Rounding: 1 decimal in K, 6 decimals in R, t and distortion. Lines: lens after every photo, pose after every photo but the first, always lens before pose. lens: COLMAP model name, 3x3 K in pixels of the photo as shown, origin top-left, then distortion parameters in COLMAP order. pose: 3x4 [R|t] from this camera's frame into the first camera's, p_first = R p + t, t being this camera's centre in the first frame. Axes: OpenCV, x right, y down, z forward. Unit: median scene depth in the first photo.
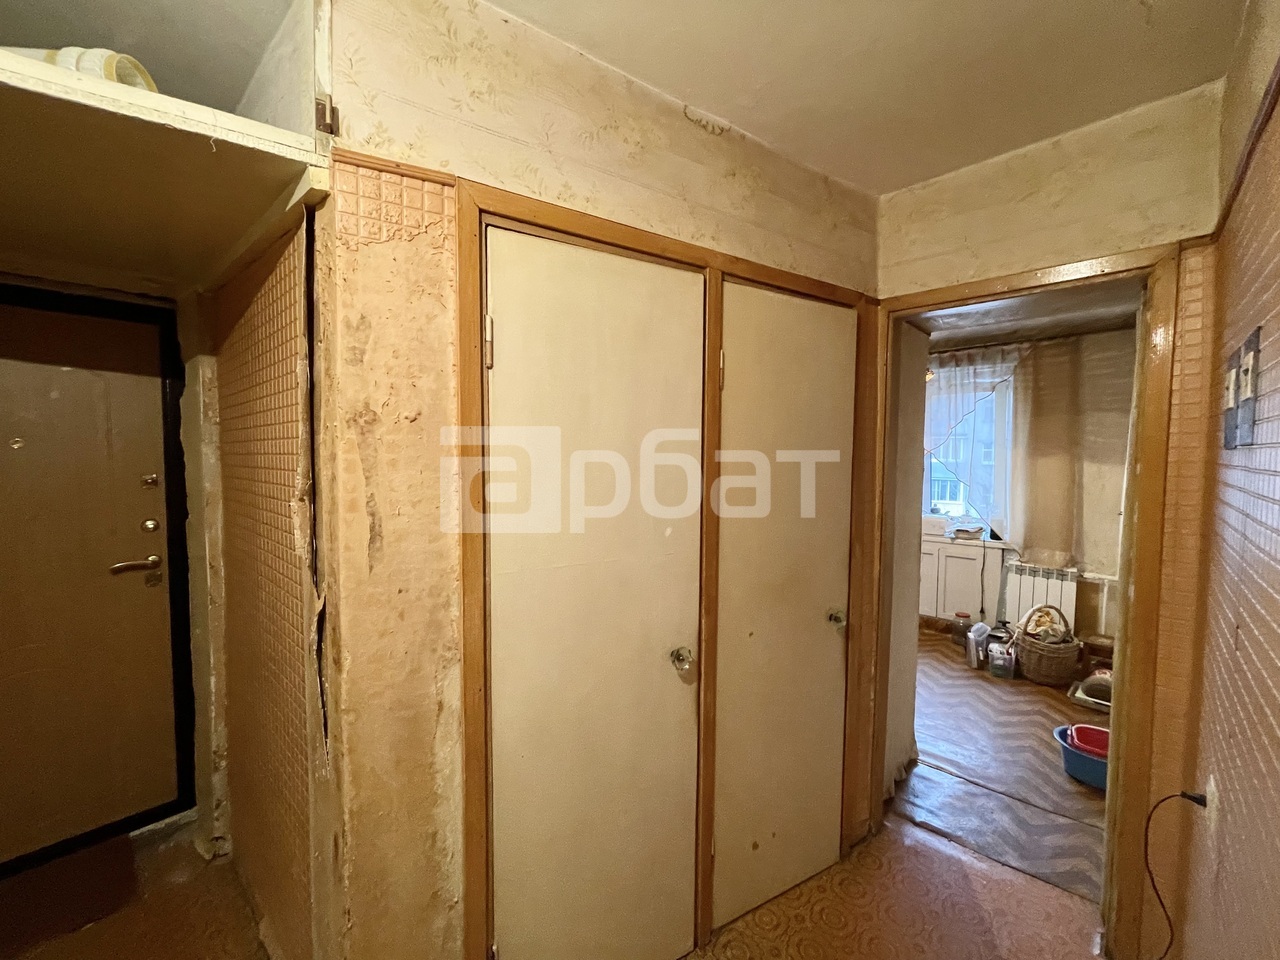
lens RADIAL K [[512.0, 0, 637.7], [0, 512.0, 477.3], [0, 0, 1]] dist [-0.007078, 0.000806]
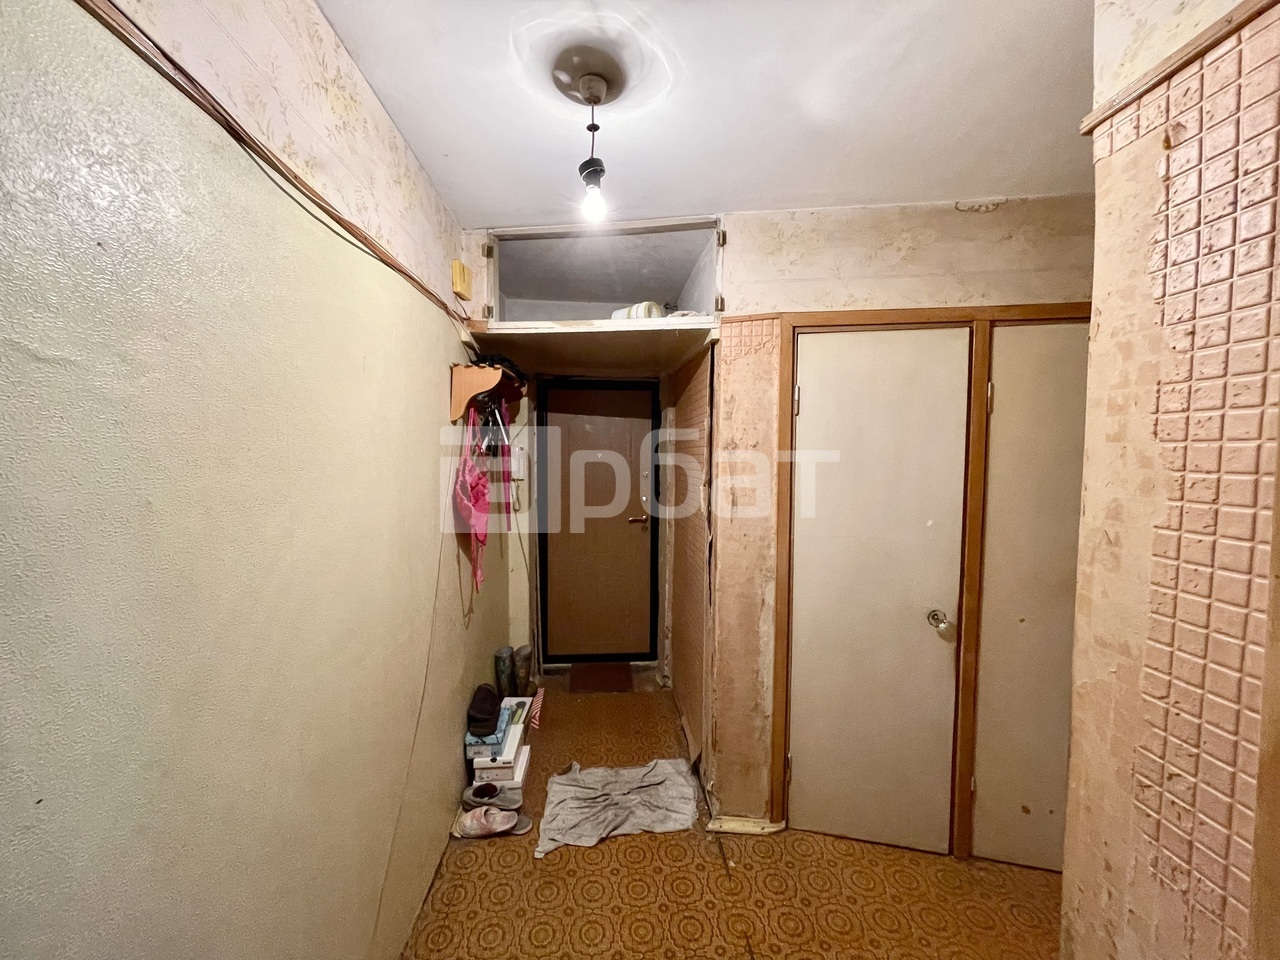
lens RADIAL K [[512.0, 0, 641.0], [0, 512.0, 478.9], [0, 0, 1]] dist [-0.007078, 0.000806]
pose [[0.728234, 0.034516, -0.684458, 0.534966], [-0.035159, 0.999297, 0.012984, -0.000597], [0.684426, 0.014609, 0.728936, -0.643319]]
